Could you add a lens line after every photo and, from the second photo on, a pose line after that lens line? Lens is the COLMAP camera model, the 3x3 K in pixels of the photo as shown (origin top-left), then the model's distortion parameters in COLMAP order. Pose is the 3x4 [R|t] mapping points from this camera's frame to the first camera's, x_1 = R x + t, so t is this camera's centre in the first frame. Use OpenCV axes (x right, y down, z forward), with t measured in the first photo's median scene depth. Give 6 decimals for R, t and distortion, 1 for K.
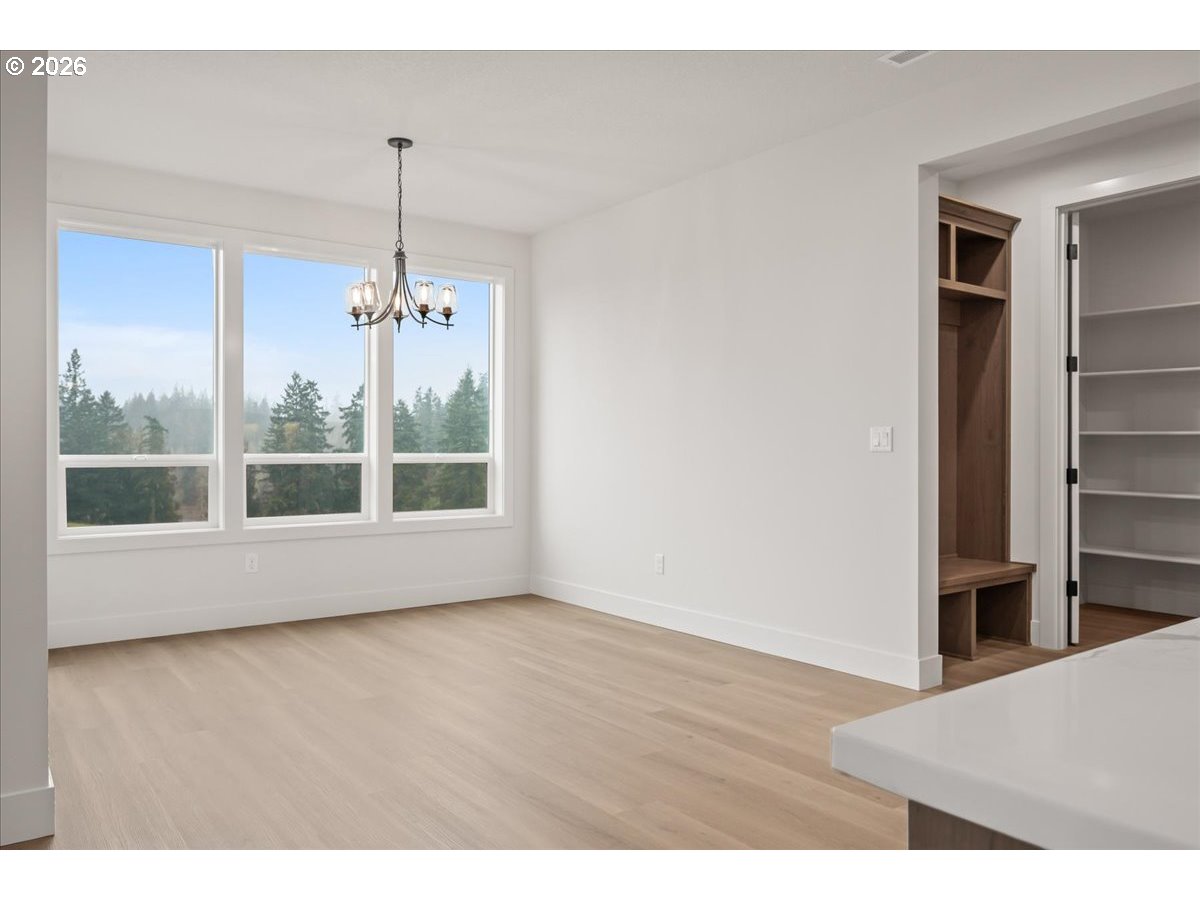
lens RADIAL K [[871.5, 0, 606.1], [0, 871.5, 454.8], [0, 0, 1]] dist [-0.003342, -0.002641]
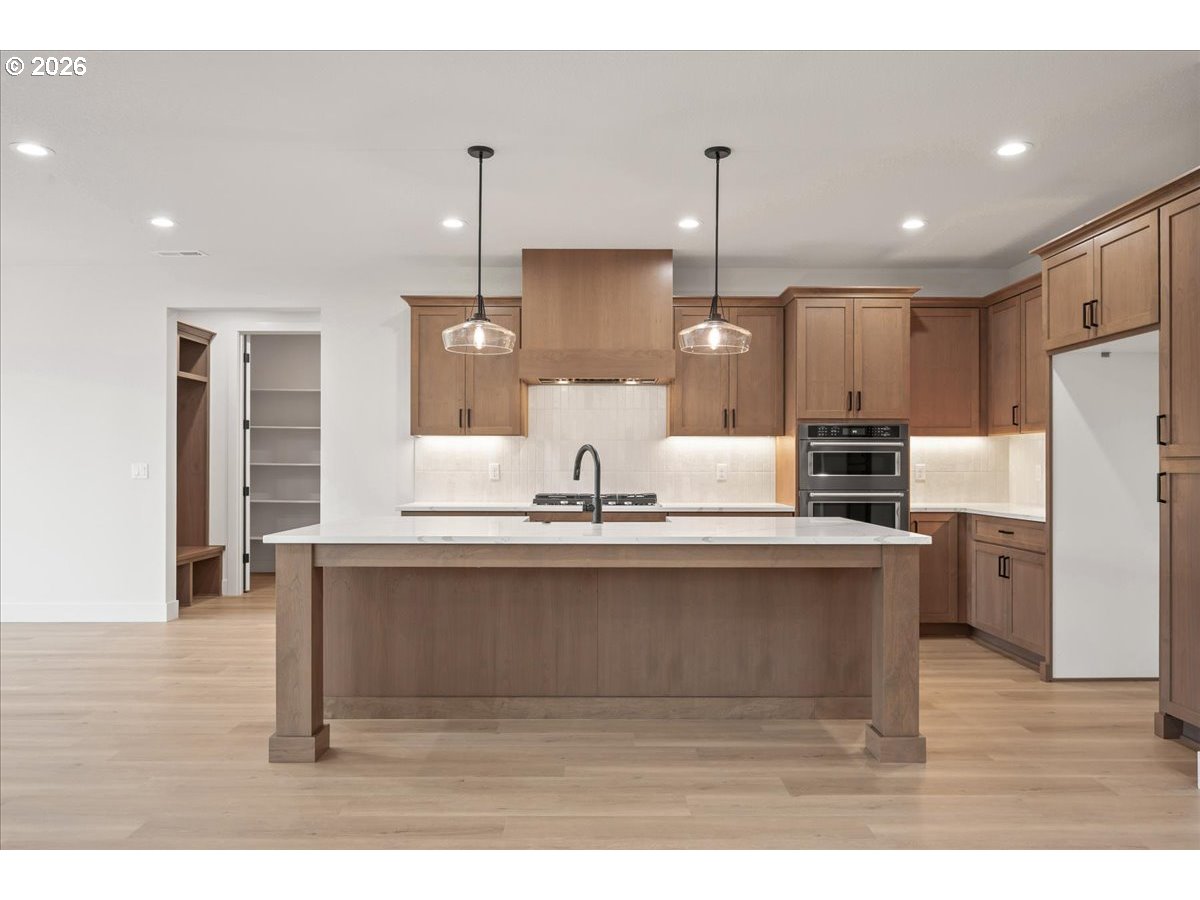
lens RADIAL K [[871.5, 0, 606.1], [0, 871.5, 454.8], [0, 0, 1]] dist [-0.003342, -0.002641]
pose [[0.599060, 0.009133, 0.800652, -0.394466], [0.004767, 0.999877, -0.014973, -0.017247], [-0.800690, 0.012786, 0.598943, -0.563305]]
